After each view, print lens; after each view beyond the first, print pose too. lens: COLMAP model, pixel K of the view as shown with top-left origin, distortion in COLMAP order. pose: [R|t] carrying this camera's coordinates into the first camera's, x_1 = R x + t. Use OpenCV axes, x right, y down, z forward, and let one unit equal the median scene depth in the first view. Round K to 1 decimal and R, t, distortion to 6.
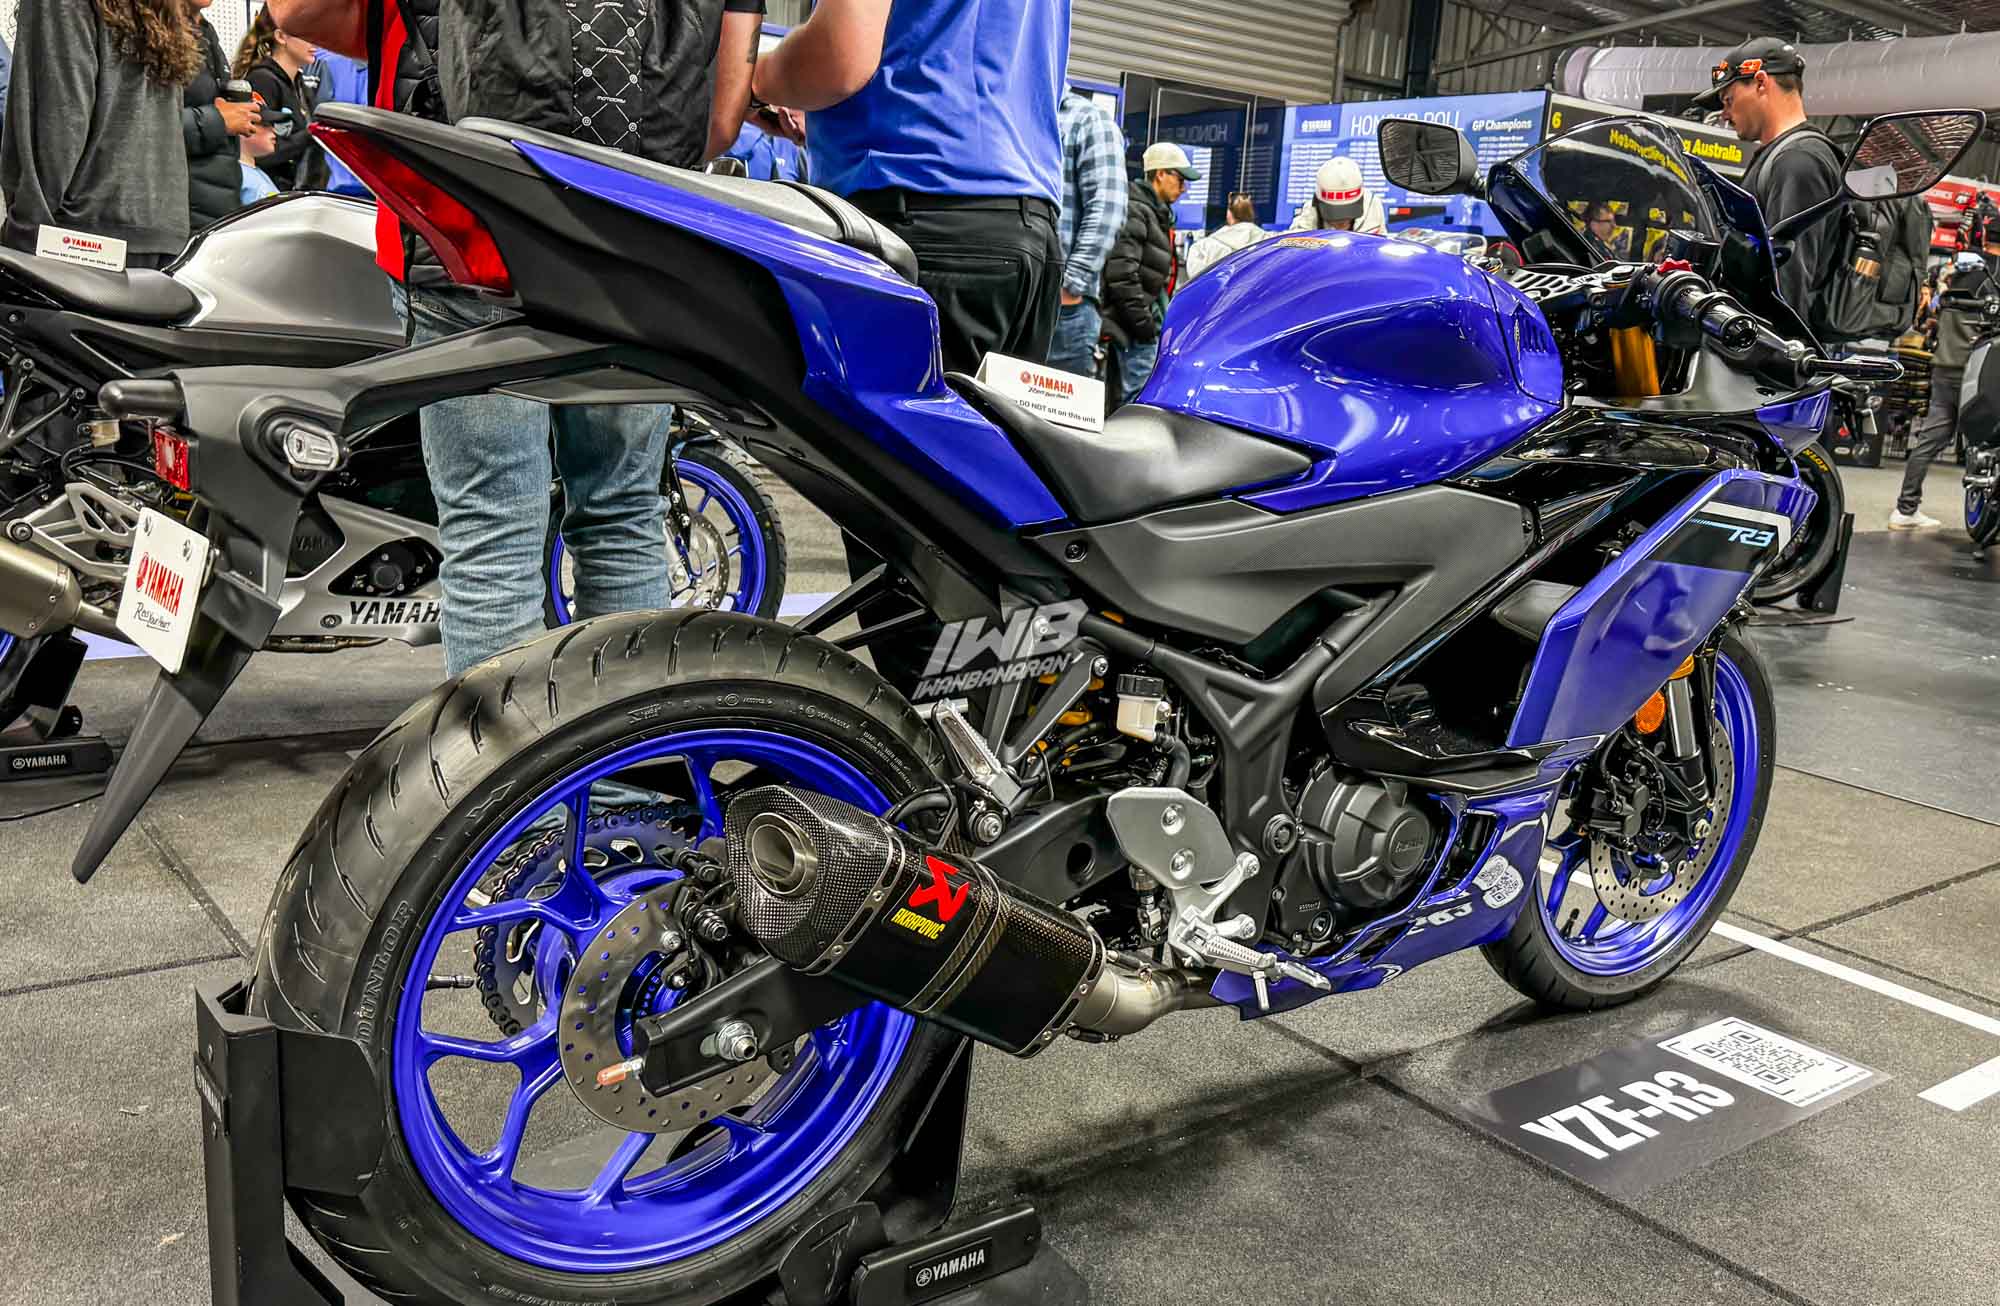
lens RADIAL K [[1593.8, 0, 1030.3], [0, 1593.8, 687.1], [0, 0, 1]] dist [0.116069, -0.140024]
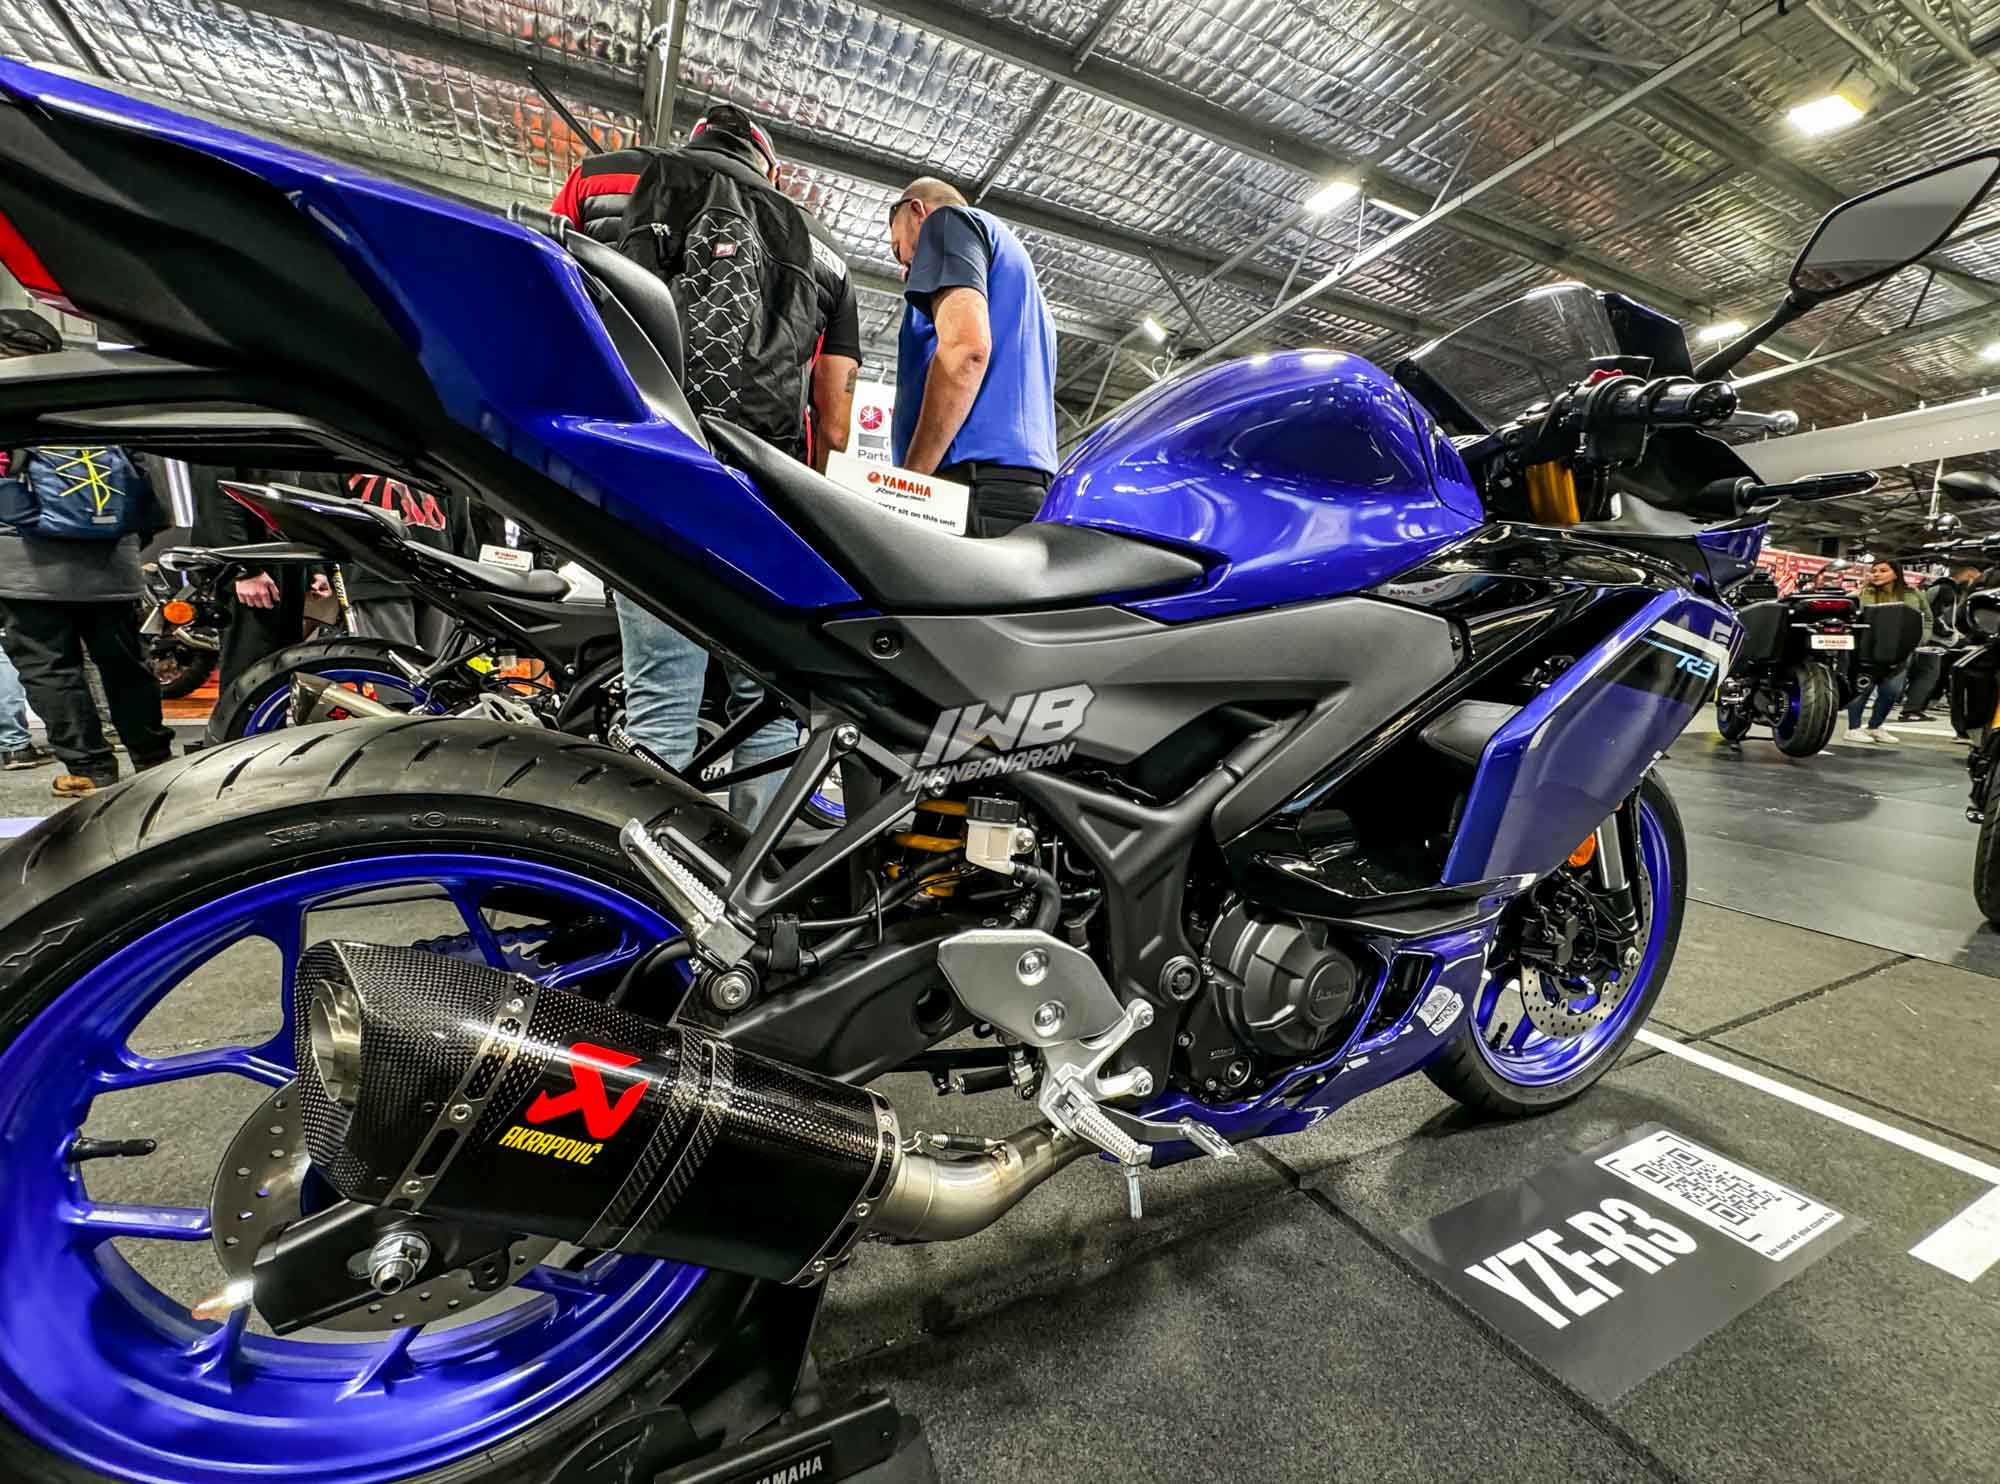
lens RADIAL K [[807.5, 0, 1000.0], [0, 807.5, 742.0], [0, 0, 1]] dist [-0.010899, 0.008739]
pose [[0.982240, -0.007446, -0.187481, 0.133572], [-0.011351, 0.995024, -0.098989, 0.005094], [0.187285, 0.099359, 0.977268, 0.489017]]
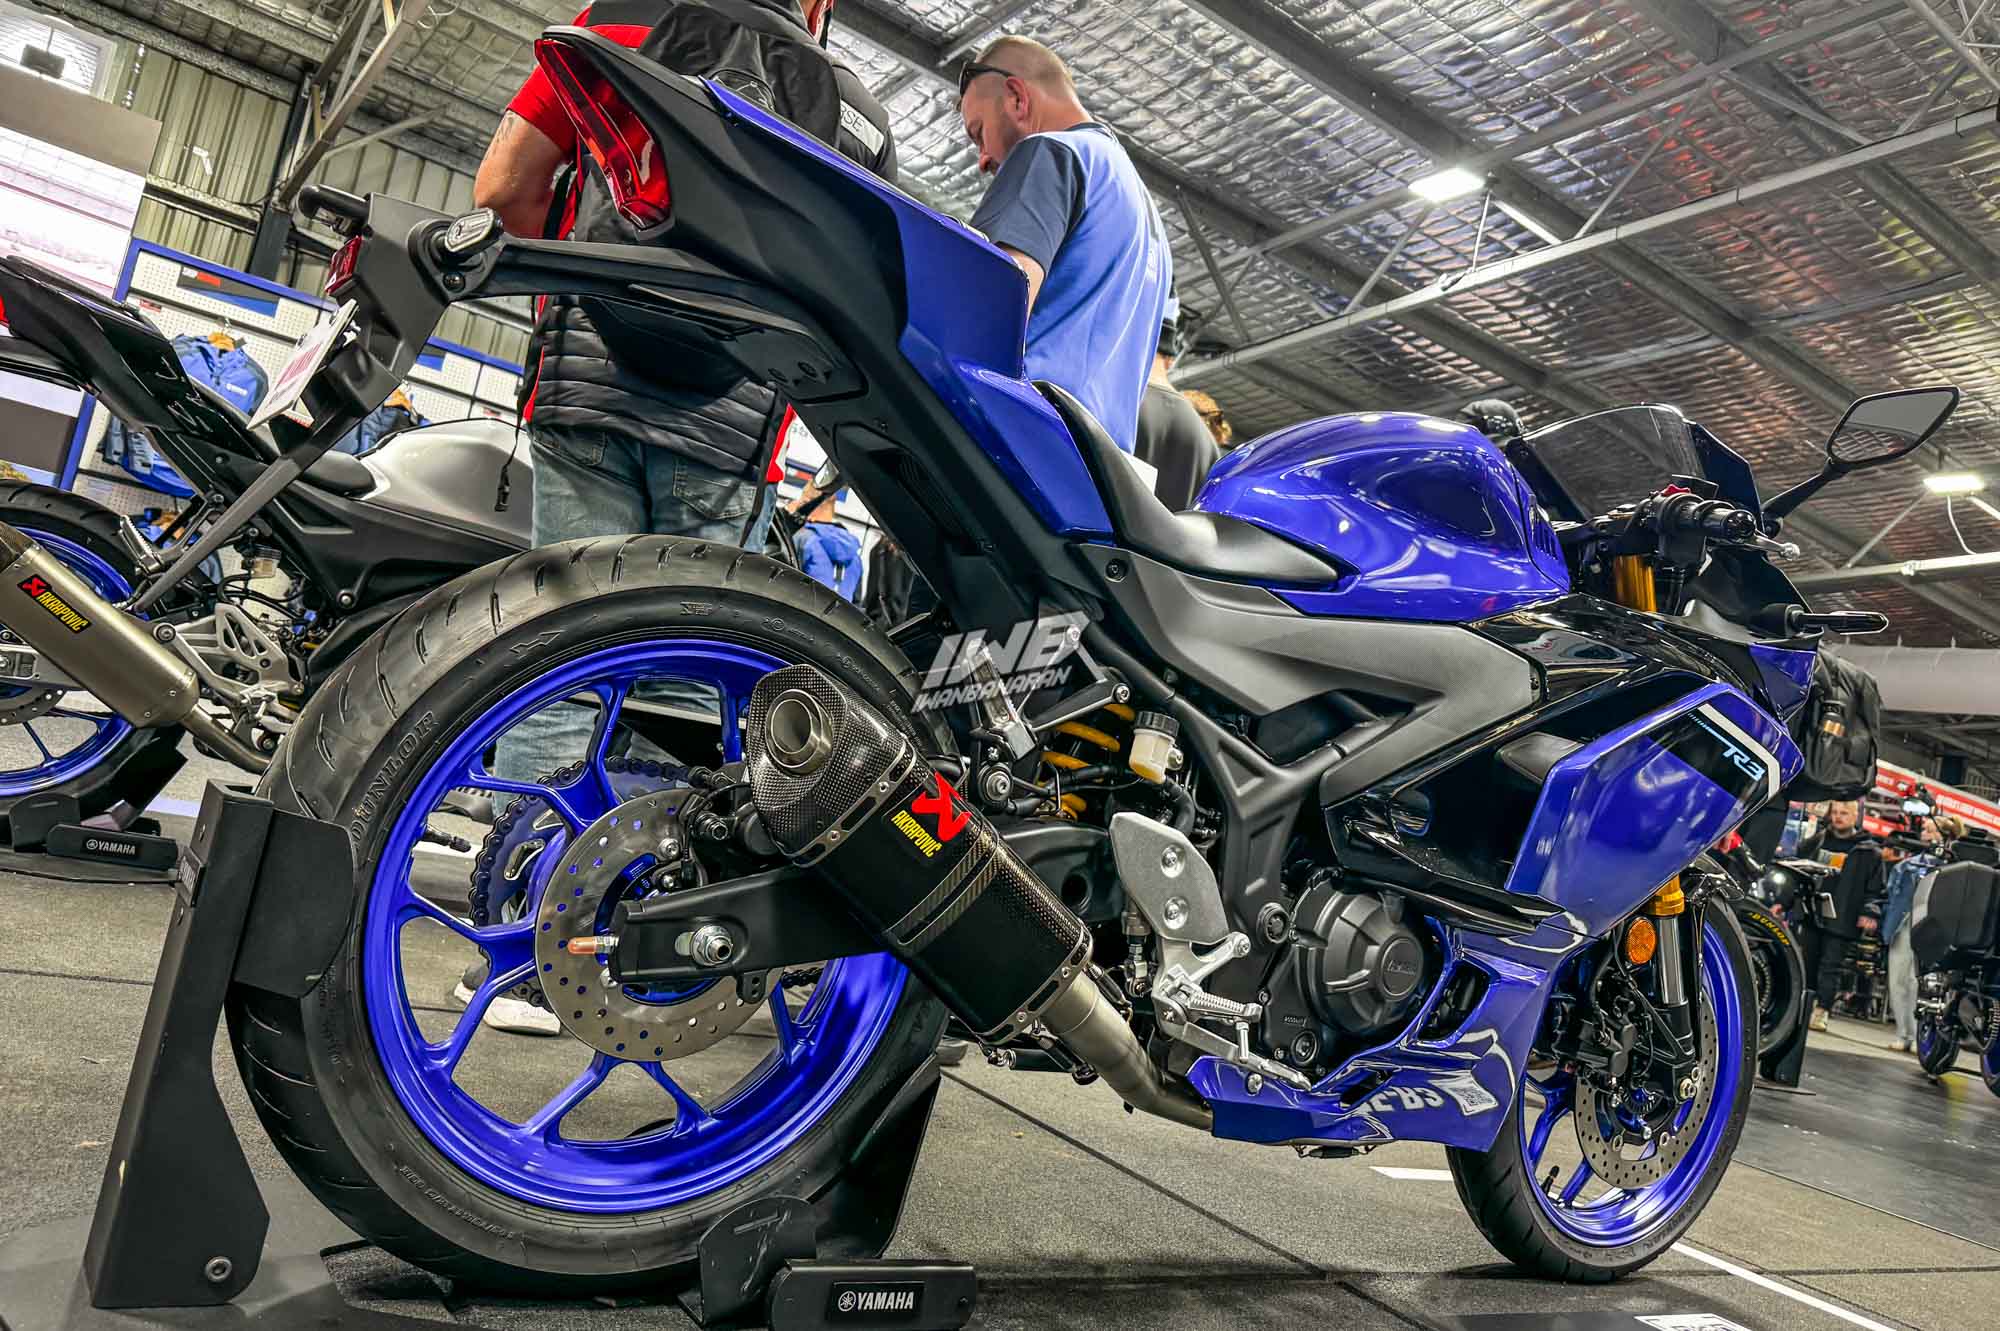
lens RADIAL K [[1446.0, 0, 998.4], [0, 1446.0, 667.0], [0, 0, 1]] dist [0.088535, -0.112386]
pose [[0.987559, 0.147446, -0.054646, 0.010670], [-0.157061, 0.941796, -0.297240, 0.223412], [0.007639, 0.302125, 0.953238, 0.075531]]
